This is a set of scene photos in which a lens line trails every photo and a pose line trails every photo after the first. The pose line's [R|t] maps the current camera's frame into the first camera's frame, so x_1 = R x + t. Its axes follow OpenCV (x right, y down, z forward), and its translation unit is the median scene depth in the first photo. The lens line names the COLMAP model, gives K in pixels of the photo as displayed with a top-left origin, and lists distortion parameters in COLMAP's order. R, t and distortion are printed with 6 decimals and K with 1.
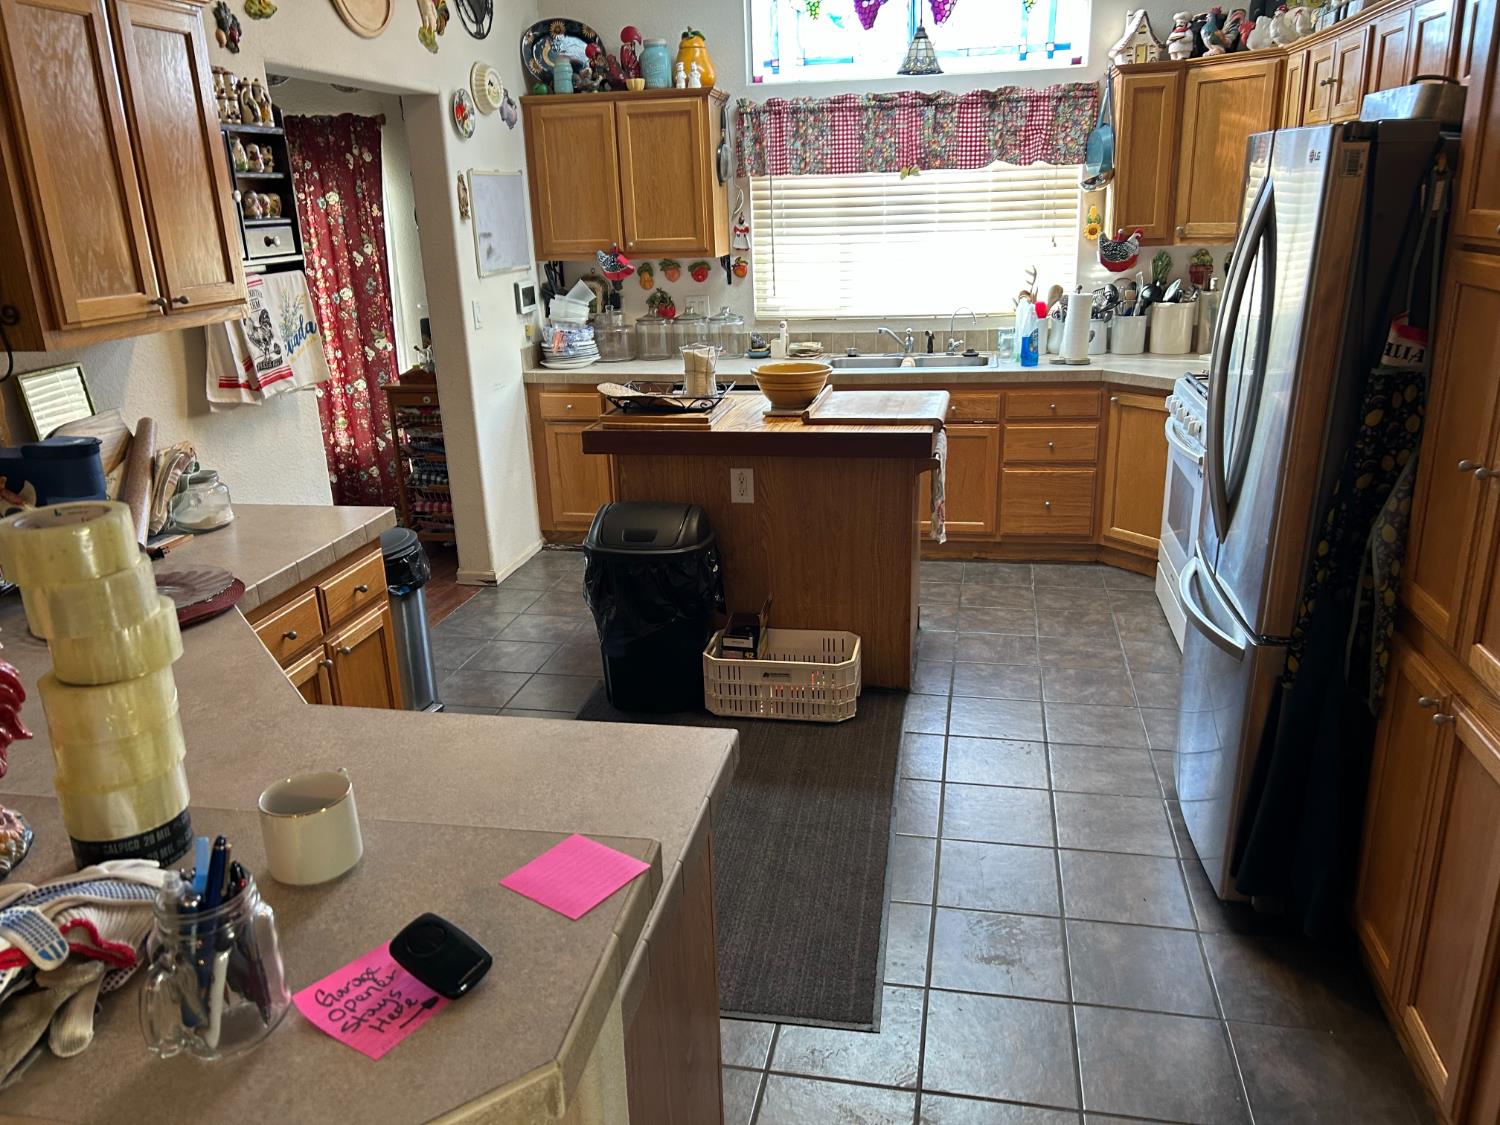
lens RADIAL K [[1118.7, 0, 755.2], [0, 1118.7, 575.2], [0, 0, 1]] dist [0.033060, -0.049255]
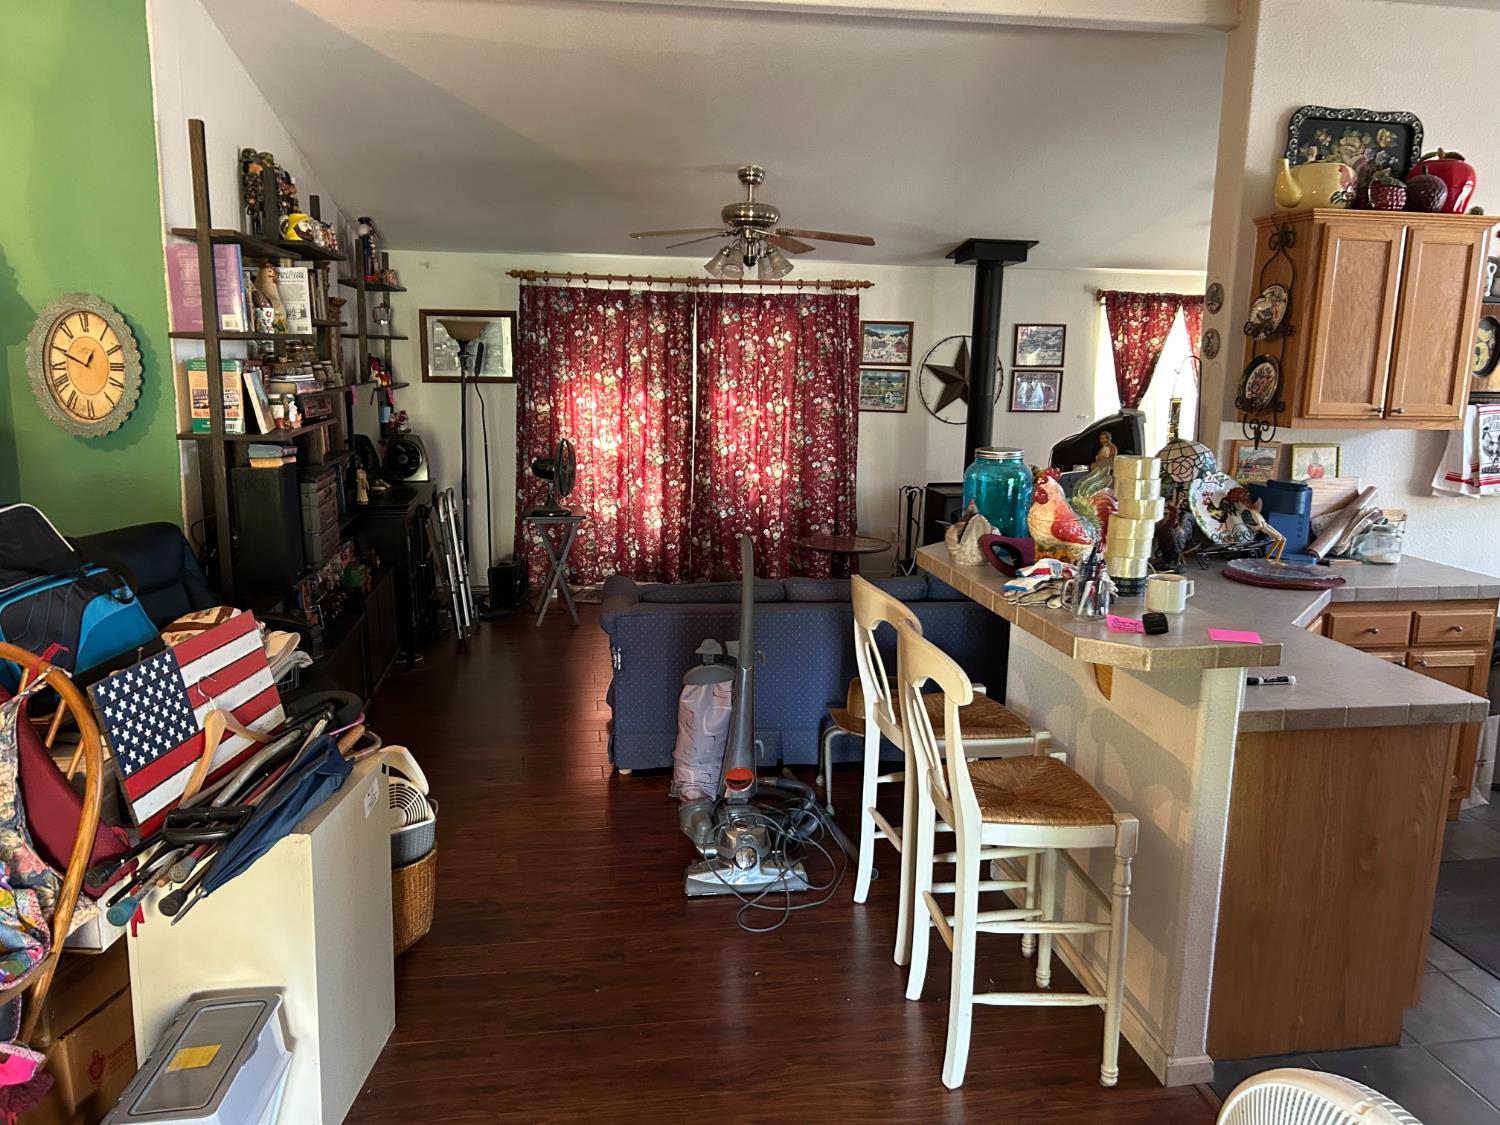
lens RADIAL K [[1118.7, 0, 747.7], [0, 1118.7, 566.1], [0, 0, 1]] dist [0.033060, -0.049255]
pose [[0.336859, 0.209364, -0.917983, 0.572313], [-0.322064, 0.941776, 0.096607, 0.083288], [0.884760, 0.263106, 0.384674, -0.291114]]
